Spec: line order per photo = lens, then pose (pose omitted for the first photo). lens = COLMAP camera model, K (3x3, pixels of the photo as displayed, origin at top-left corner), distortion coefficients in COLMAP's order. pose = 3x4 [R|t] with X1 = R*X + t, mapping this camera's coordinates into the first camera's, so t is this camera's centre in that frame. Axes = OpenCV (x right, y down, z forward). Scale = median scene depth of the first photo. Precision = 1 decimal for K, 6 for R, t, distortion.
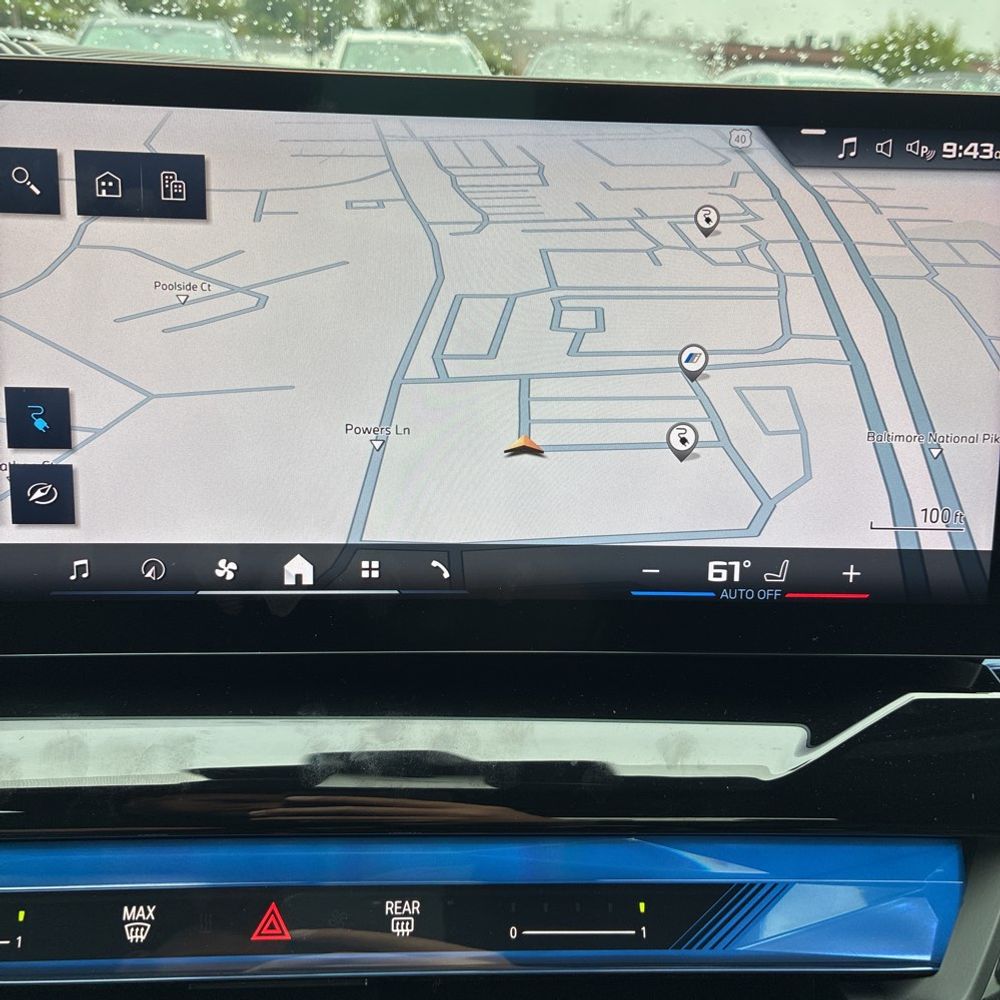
lens RADIAL K [[1011.6, 0, 499.6], [0, 1011.6, 498.9], [0, 0, 1]] dist [0.024137, 0.000000]
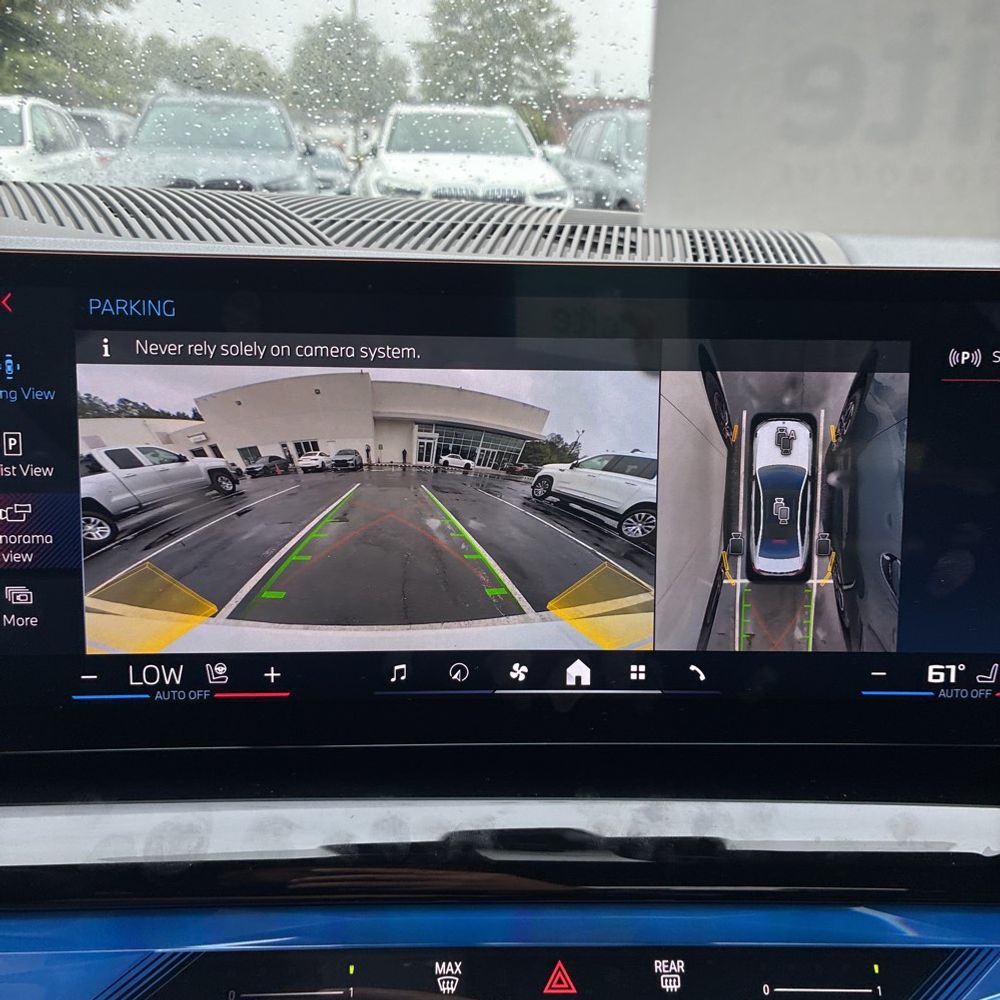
lens RADIAL K [[1011.6, 0, 504.7], [0, 1011.6, 497.5], [0, 0, 1]] dist [0.024137, 0.000000]
pose [[0.999568, -0.006117, -0.028746, -0.248799], [0.004563, 0.998539, -0.053847, -0.071036], [0.029034, 0.053692, 0.998135, -0.195209]]
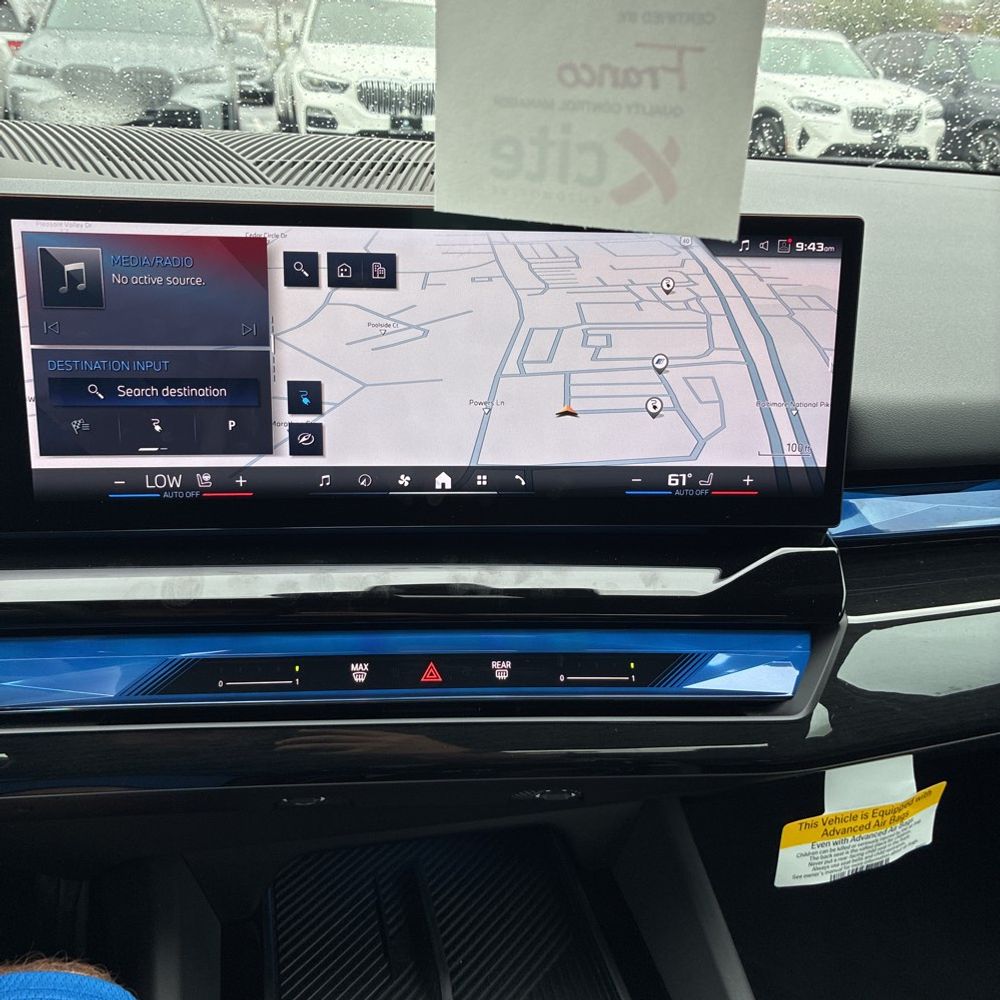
lens RADIAL K [[1011.6, 0, 492.7], [0, 1011.6, 507.2], [0, 0, 1]] dist [0.024137, 0.000000]
pose [[0.999639, -0.009454, 0.025145, -0.155488], [0.008214, 0.998767, 0.048952, 0.029863], [-0.025577, -0.048728, 0.998485, -0.809044]]
